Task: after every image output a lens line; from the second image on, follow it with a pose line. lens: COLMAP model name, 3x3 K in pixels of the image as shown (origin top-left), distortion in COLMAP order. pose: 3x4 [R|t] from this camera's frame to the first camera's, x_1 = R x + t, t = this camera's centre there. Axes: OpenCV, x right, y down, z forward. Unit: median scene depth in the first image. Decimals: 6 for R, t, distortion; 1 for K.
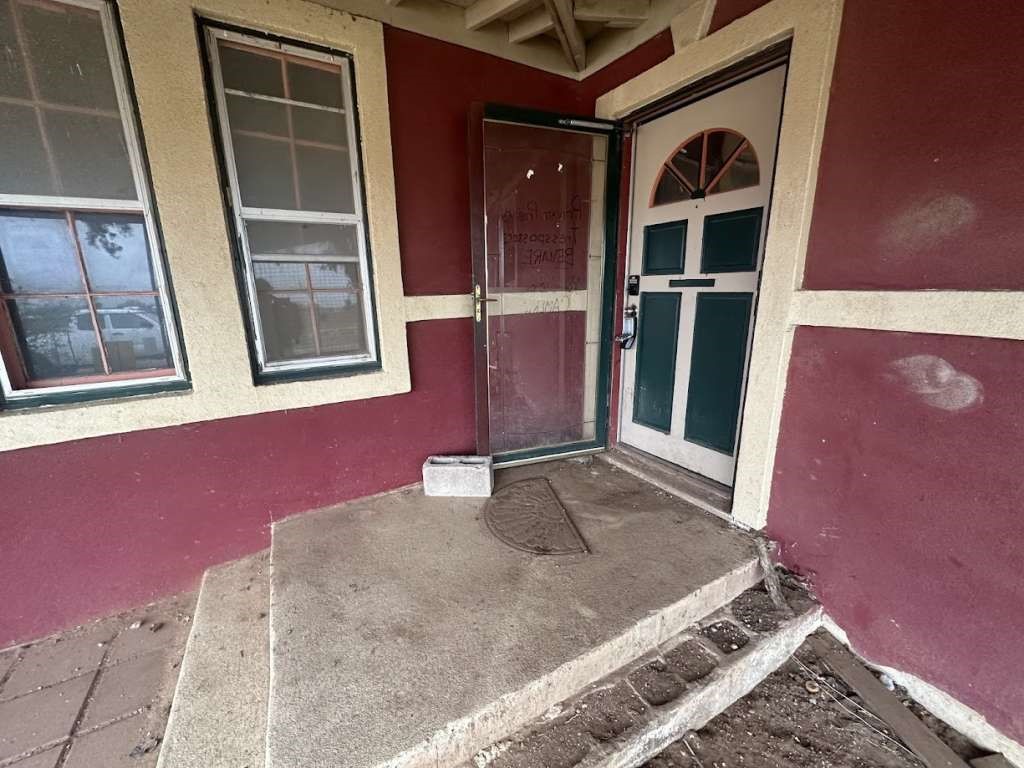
lens RADIAL K [[409.9, 0, 509.9], [0, 409.9, 384.2], [0, 0, 1]] dist [-0.001067, 0.000021]
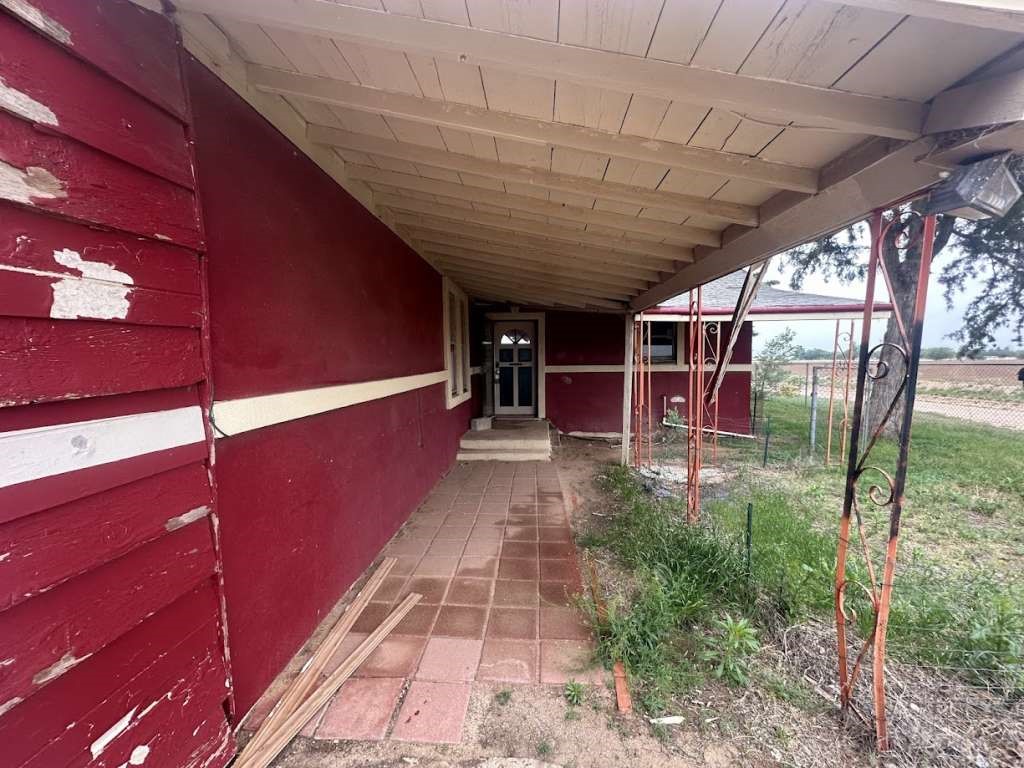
lens RADIAL K [[409.9, 0, 512.6], [0, 409.9, 383.6], [0, 0, 1]] dist [-0.001067, 0.000021]
pose [[0.576034, -0.029713, 0.816885, -2.787573], [0.192237, 0.976235, -0.100049, 0.317647], [-0.794500, 0.214667, 0.568057, -1.153744]]
